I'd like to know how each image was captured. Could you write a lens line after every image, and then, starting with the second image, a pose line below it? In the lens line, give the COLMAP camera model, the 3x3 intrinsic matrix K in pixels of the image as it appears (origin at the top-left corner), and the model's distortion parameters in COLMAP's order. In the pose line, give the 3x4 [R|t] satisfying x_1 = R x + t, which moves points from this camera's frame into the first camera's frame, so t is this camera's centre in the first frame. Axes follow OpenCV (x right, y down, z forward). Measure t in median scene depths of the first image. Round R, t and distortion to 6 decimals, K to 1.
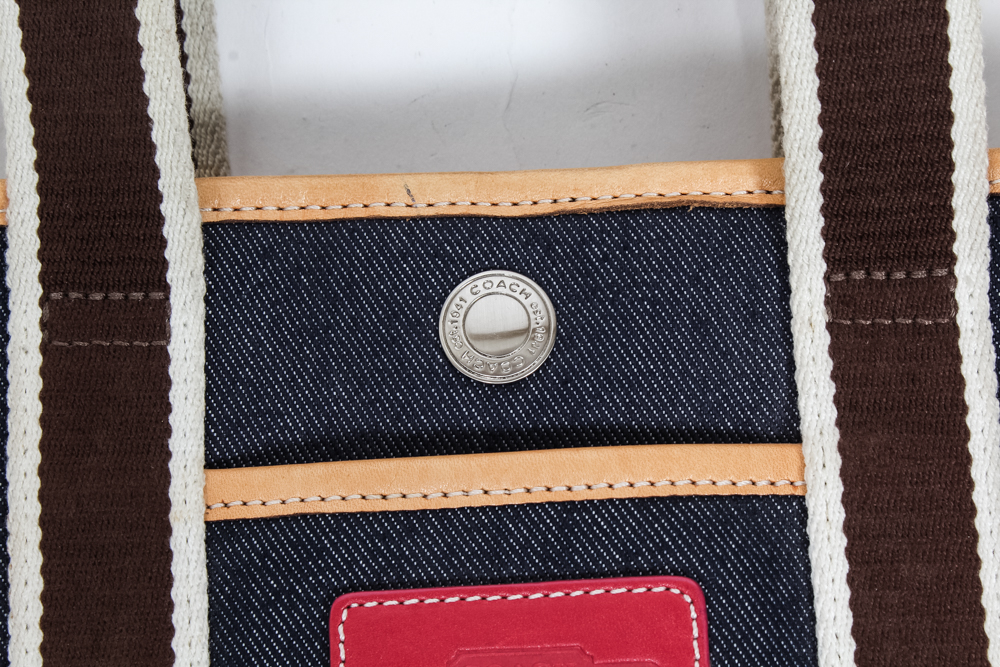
lens RADIAL K [[1618.9, 0, 497.0], [0, 1618.9, 332.2], [0, 0, 1]] dist [0.041546, 0.000000]
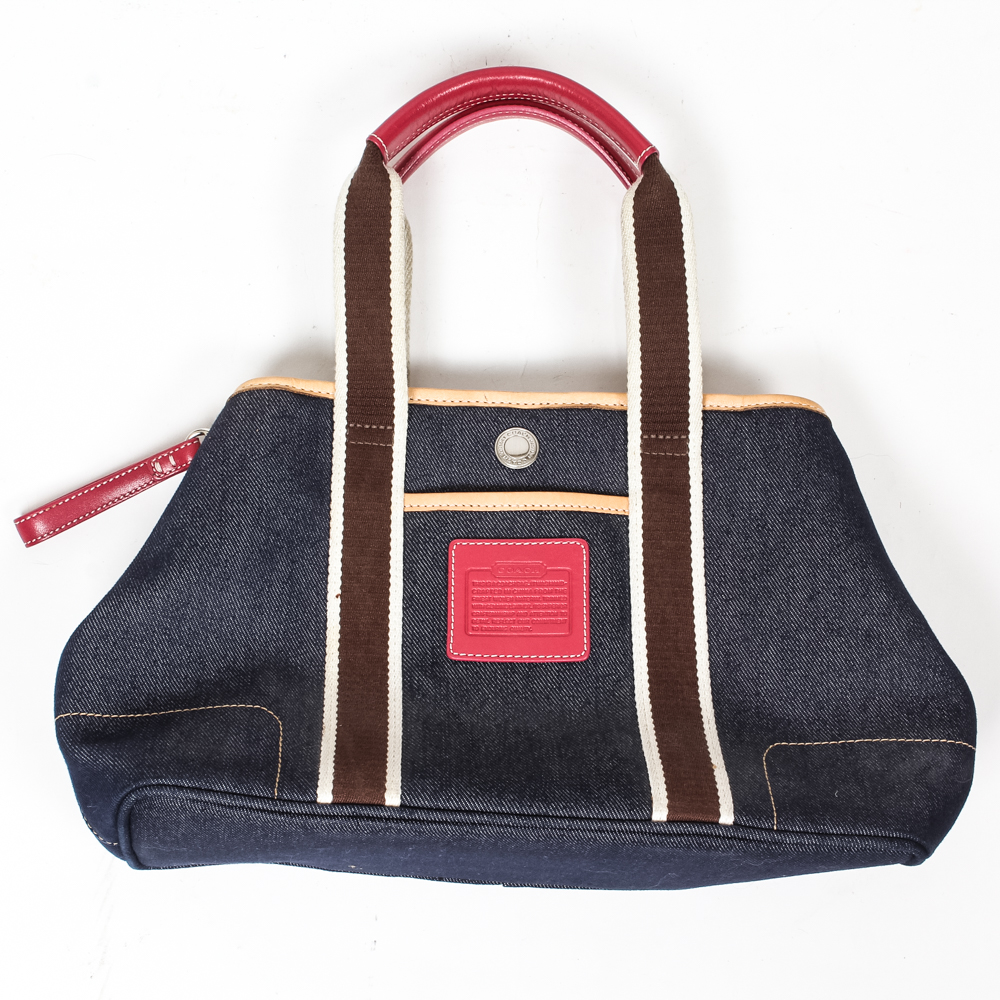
lens RADIAL K [[931.0, 0, 503.2], [0, 931.0, 502.2], [0, 0, 1]] dist [-0.011194, 0.000000]
pose [[0.997974, 0.062098, 0.013813, -0.038318], [-0.061070, 0.995994, -0.065322, 0.189717], [-0.017814, 0.064346, 0.997769, -0.521587]]
